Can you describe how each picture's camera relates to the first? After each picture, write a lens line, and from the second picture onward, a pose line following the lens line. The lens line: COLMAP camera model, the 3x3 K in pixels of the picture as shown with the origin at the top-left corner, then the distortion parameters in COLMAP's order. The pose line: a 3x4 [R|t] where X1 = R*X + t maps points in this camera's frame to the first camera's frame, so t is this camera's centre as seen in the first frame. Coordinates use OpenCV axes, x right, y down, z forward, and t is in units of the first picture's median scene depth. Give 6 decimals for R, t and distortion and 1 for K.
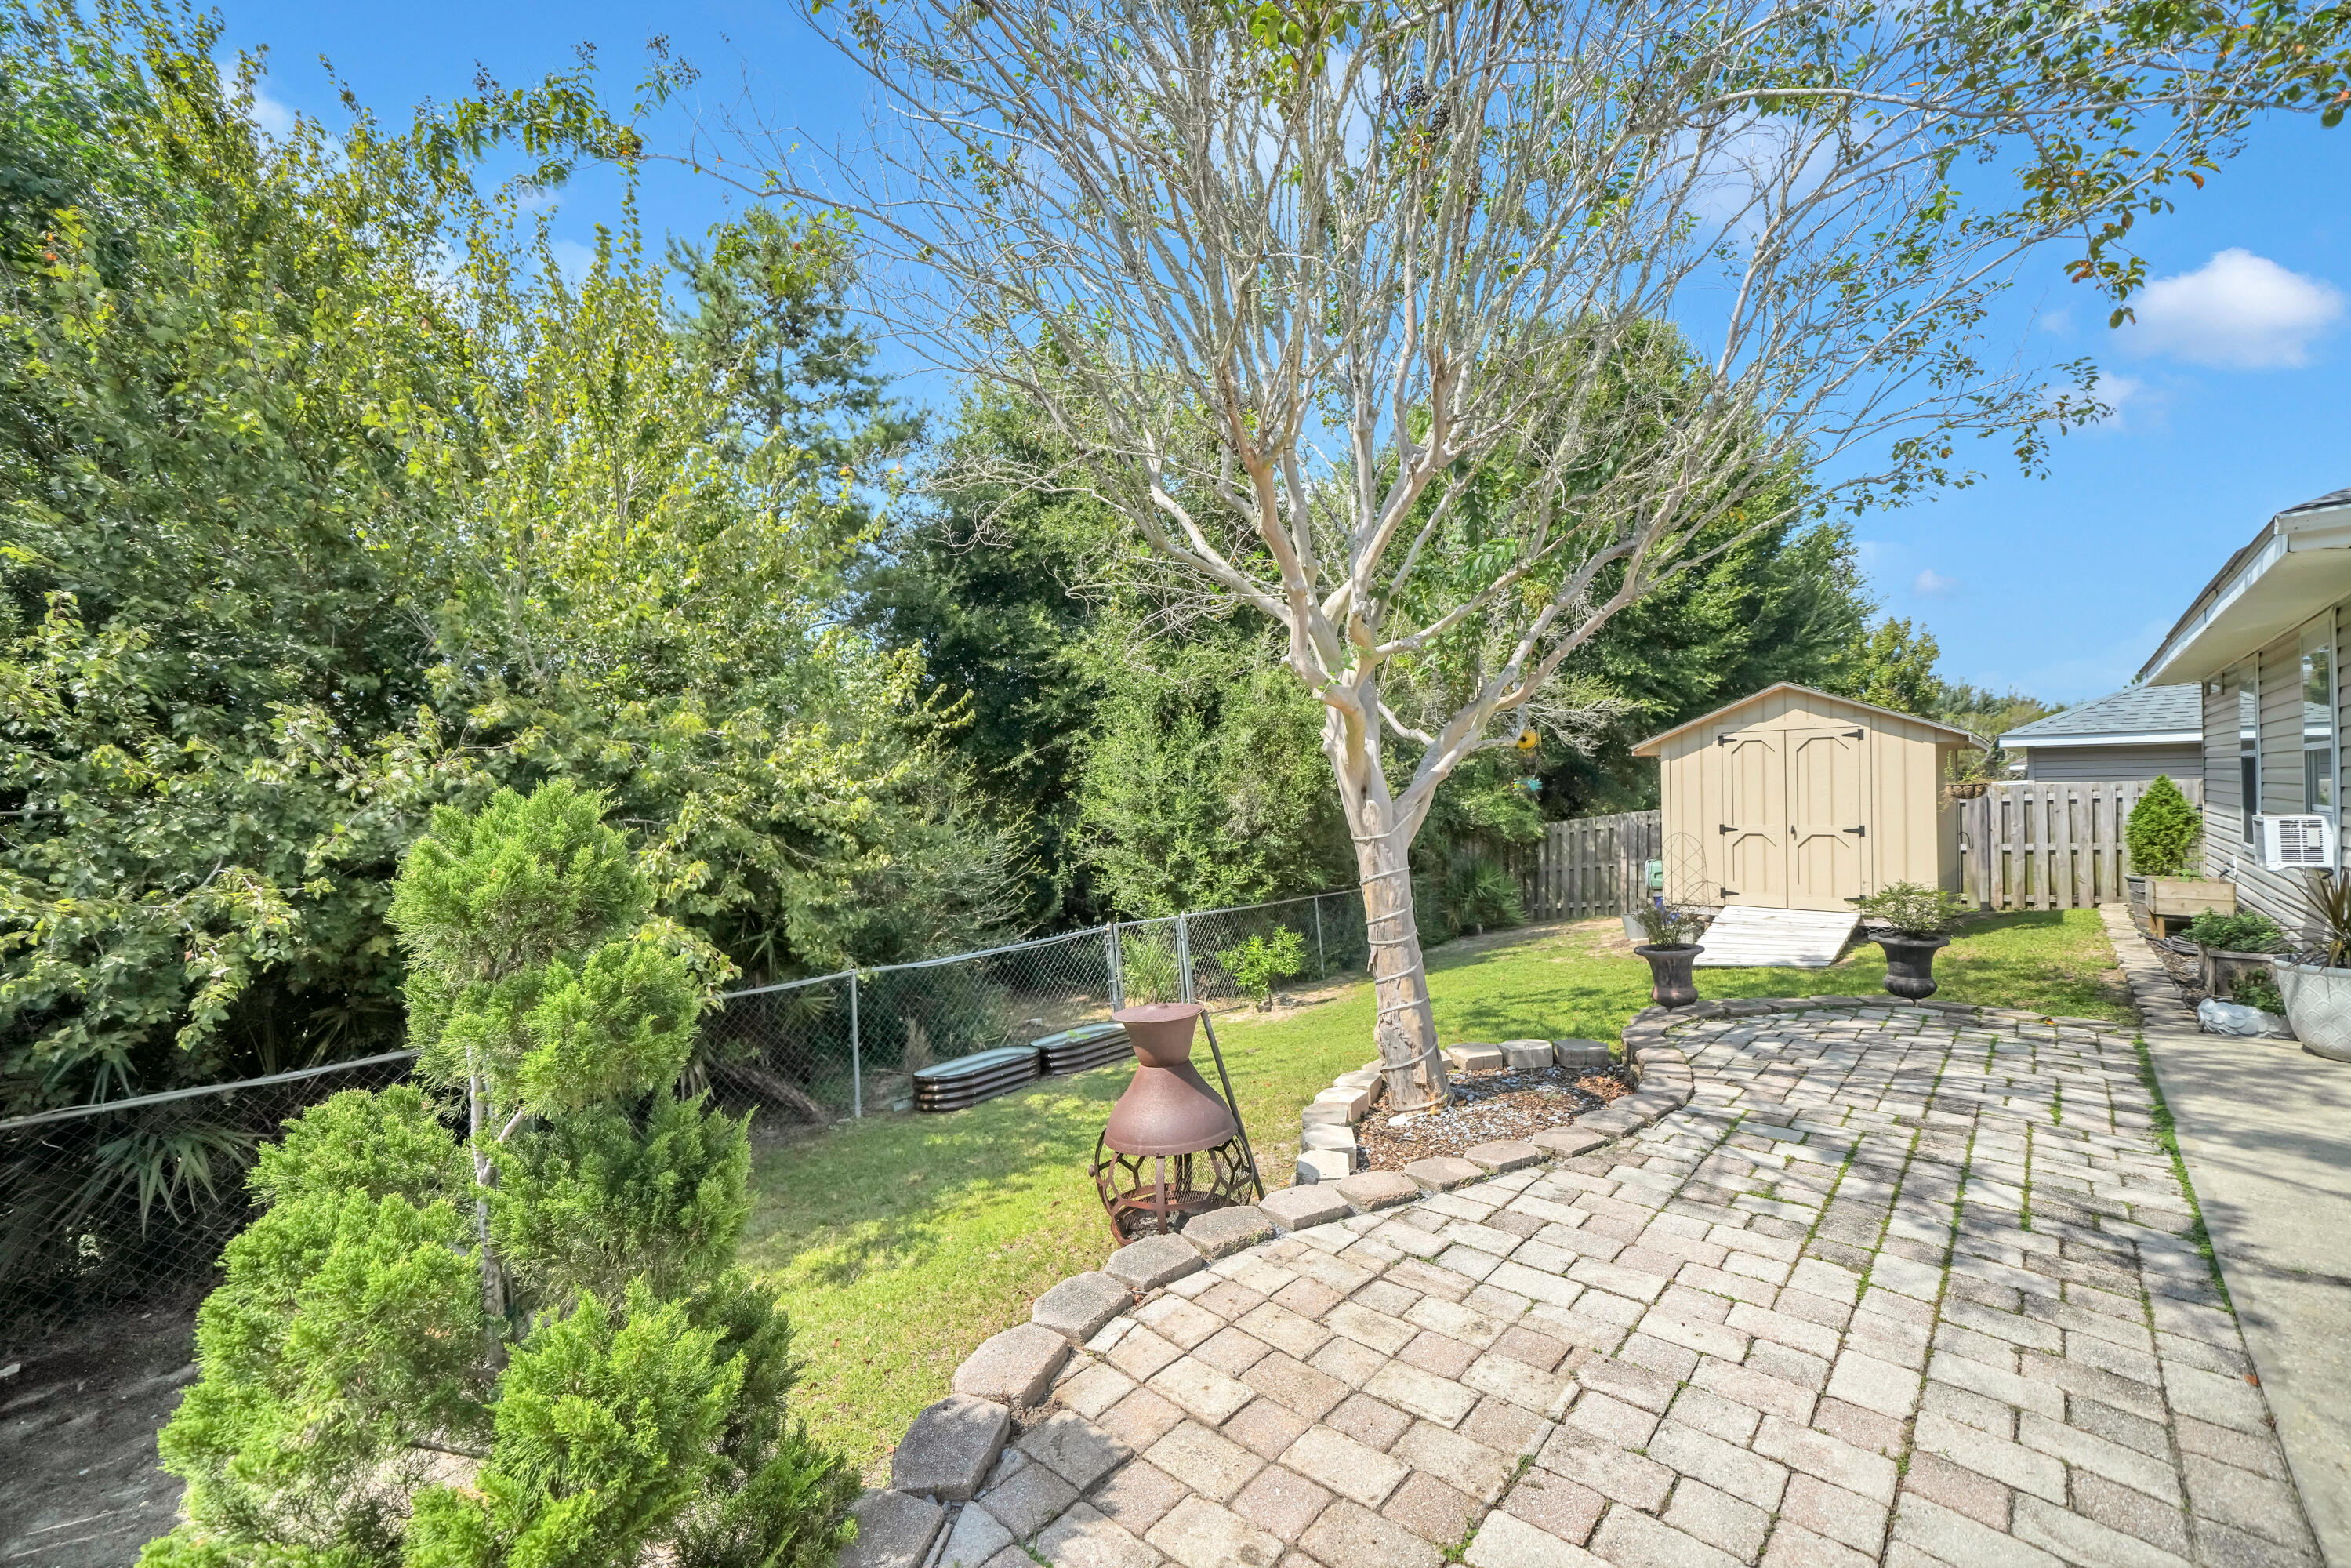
lens RADIAL K [[913.0, 0, 1174.9], [0, 913.0, 777.5], [0, 0, 1]] dist [-0.012598, -0.000459]
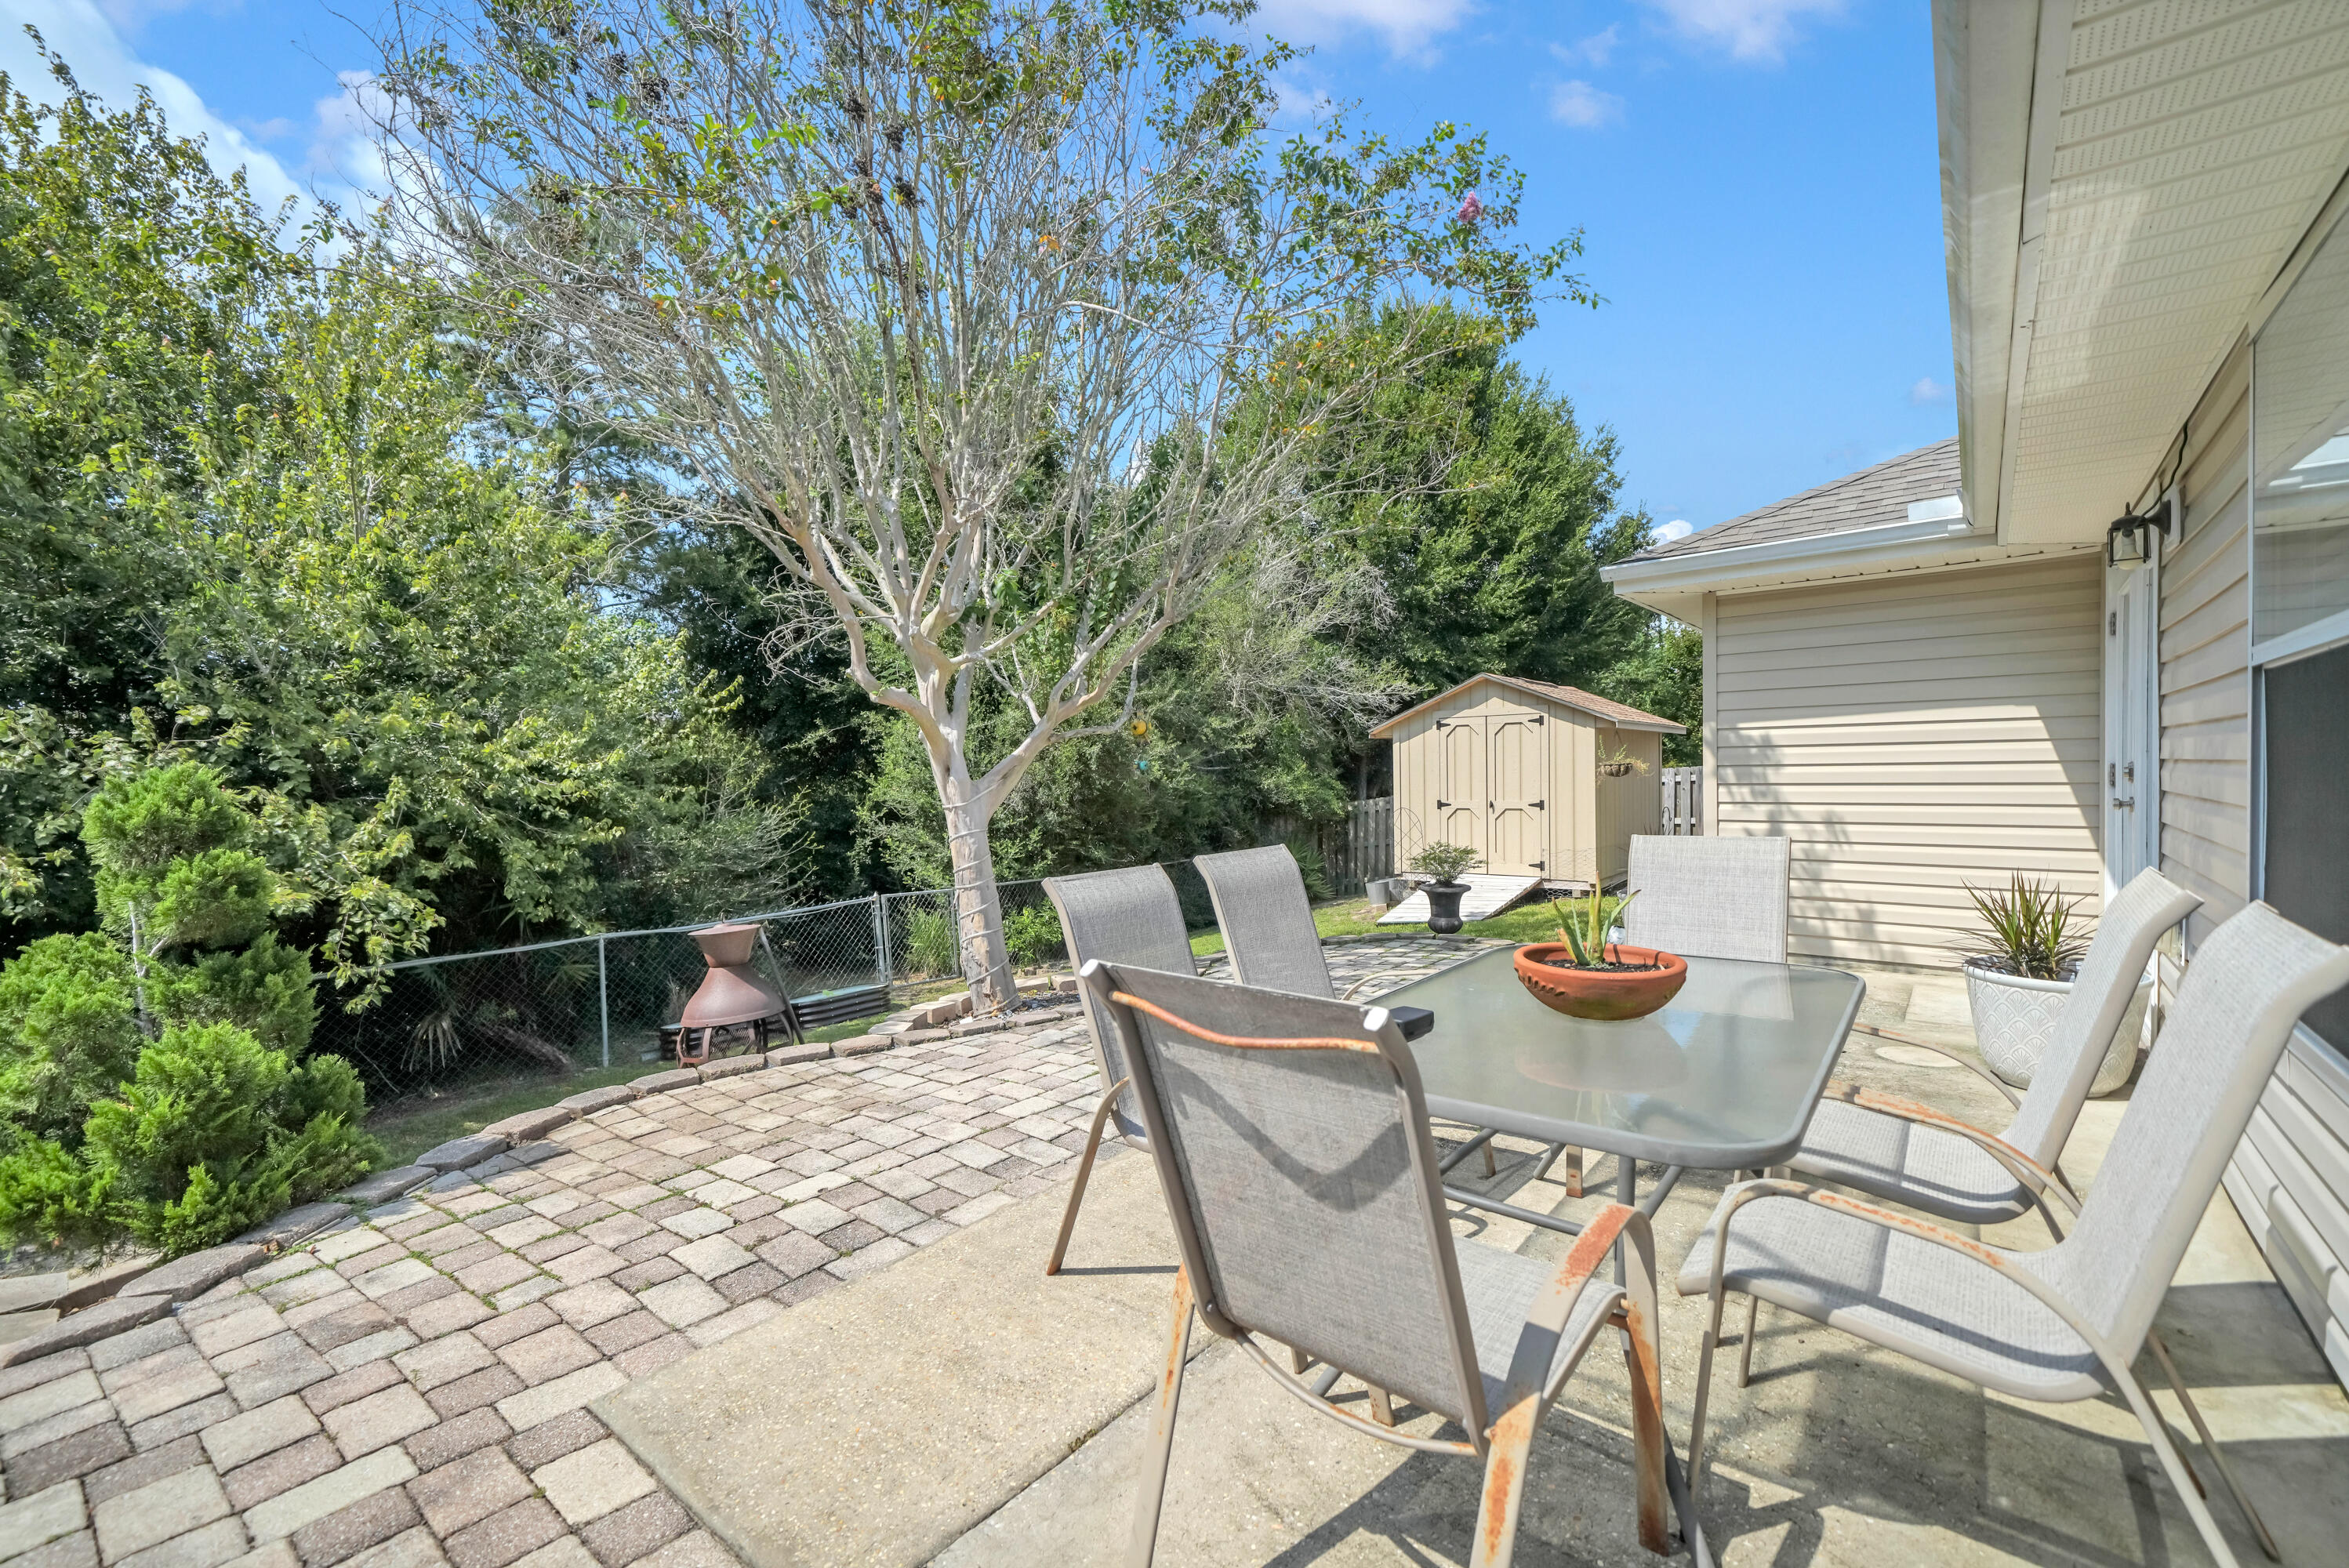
lens RADIAL K [[982.6, 0, 1175.0], [0, 982.6, 780.1], [0, 0, 1]] dist [0.000616, 0.000441]
pose [[0.996288, -0.003174, 0.086029, 0.317216], [0.001170, 0.999727, 0.023326, -0.002322], [-0.086080, -0.023139, 0.996019, -0.320118]]
